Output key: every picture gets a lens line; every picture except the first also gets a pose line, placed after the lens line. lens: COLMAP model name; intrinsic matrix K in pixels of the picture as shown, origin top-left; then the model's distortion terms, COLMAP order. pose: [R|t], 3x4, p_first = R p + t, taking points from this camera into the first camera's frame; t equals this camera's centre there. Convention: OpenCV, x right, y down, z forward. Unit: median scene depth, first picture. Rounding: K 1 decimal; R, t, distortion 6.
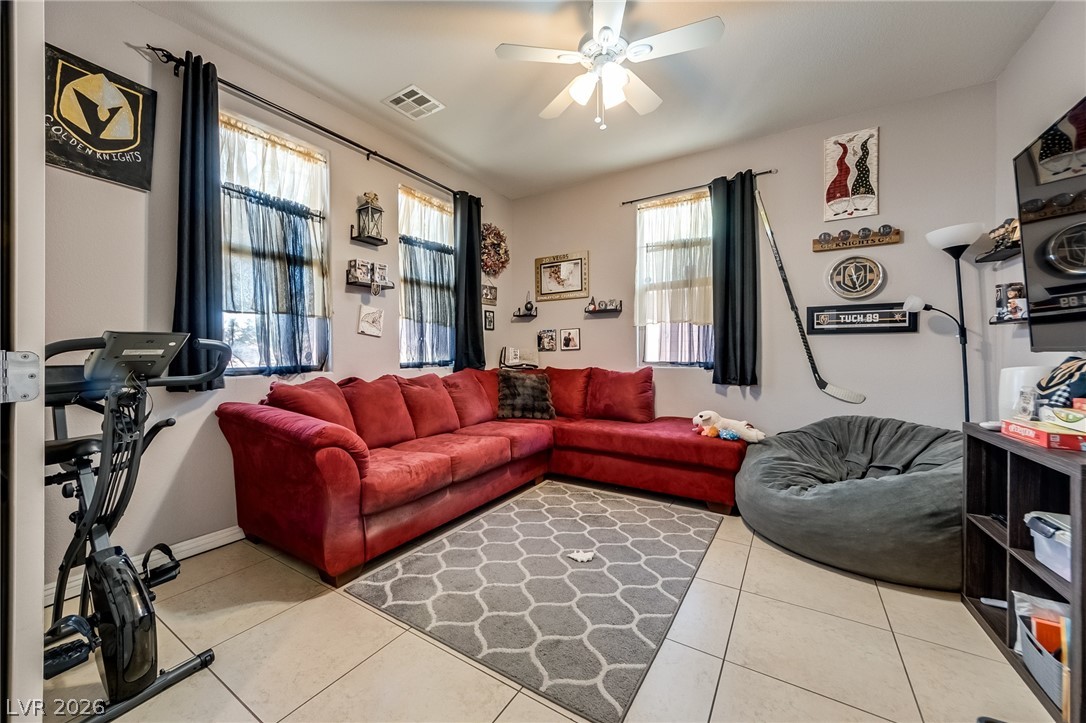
lens RADIAL K [[407.7, 0, 492.6], [0, 407.7, 355.3], [0, 0, 1]] dist [-0.002942, -0.001332]
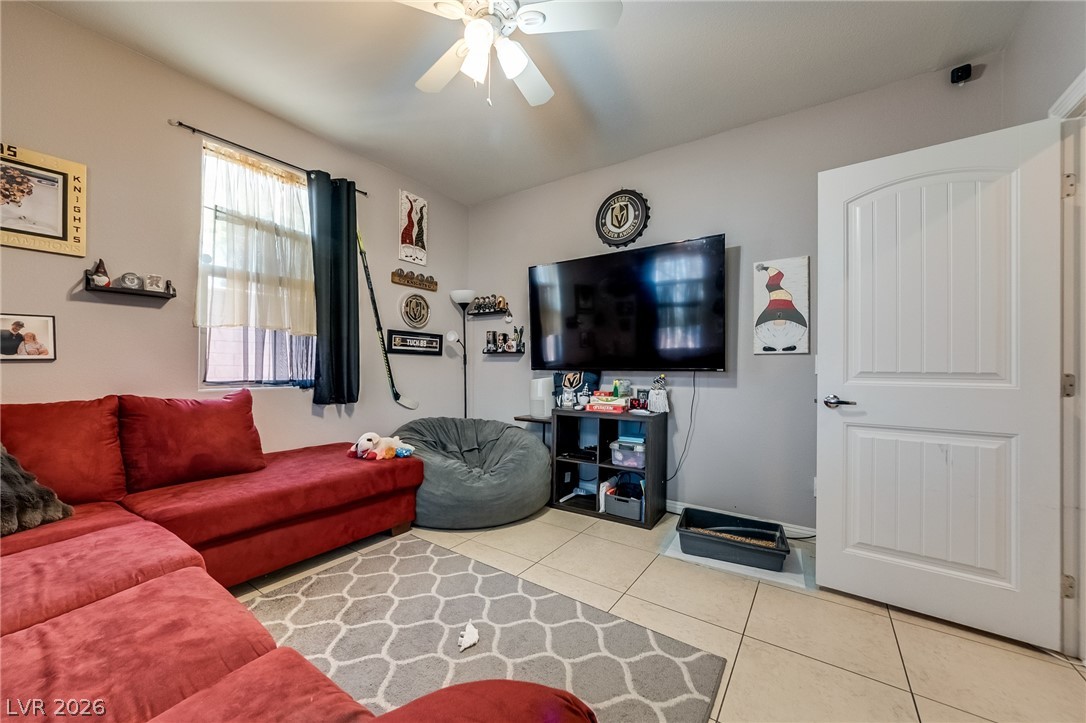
lens RADIAL K [[407.7, 0, 542.2], [0, 407.7, 370.1], [0, 0, 1]] dist [-0.002942, -0.001332]
pose [[-0.012703, -0.002200, 0.999917, -0.381460], [-0.004394, 0.999988, 0.002144, -0.009055], [-0.999910, -0.004367, -0.012713, 0.603259]]
